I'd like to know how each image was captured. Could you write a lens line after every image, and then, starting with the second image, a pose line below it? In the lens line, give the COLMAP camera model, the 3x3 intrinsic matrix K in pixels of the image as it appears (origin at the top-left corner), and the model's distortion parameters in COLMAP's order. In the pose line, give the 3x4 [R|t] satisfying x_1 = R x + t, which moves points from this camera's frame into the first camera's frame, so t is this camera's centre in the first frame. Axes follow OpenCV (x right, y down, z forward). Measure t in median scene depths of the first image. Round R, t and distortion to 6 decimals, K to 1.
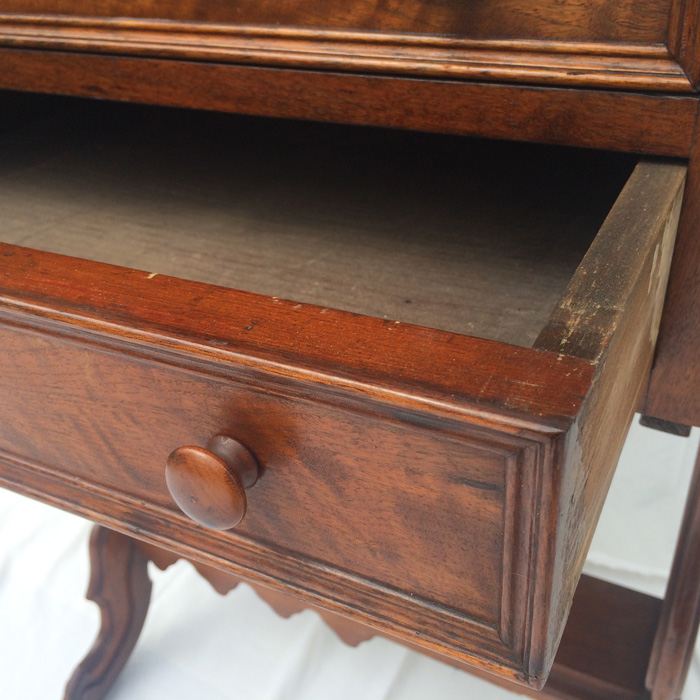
lens RADIAL K [[815.7, 0, 356.2], [0, 815.7, 356.2], [0, 0, 1]] dist [0.038249, 0.000000]
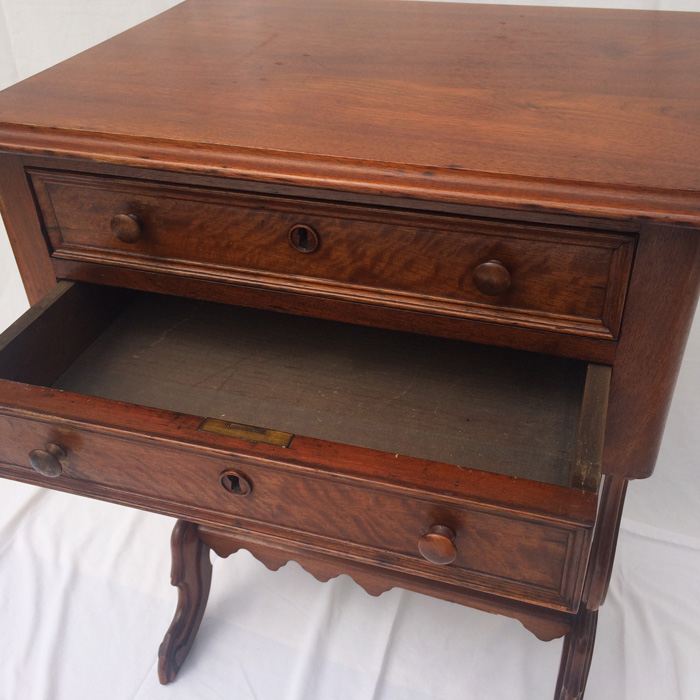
lens RADIAL K [[815.7, 0, 348.6], [0, 815.7, 352.7], [0, 0, 1]] dist [0.038249, 0.000000]
pose [[0.988007, -0.078870, 0.132748, -0.550757], [0.069588, 0.994889, 0.073174, -0.466312], [-0.137841, -0.063059, 0.988445, -1.006074]]
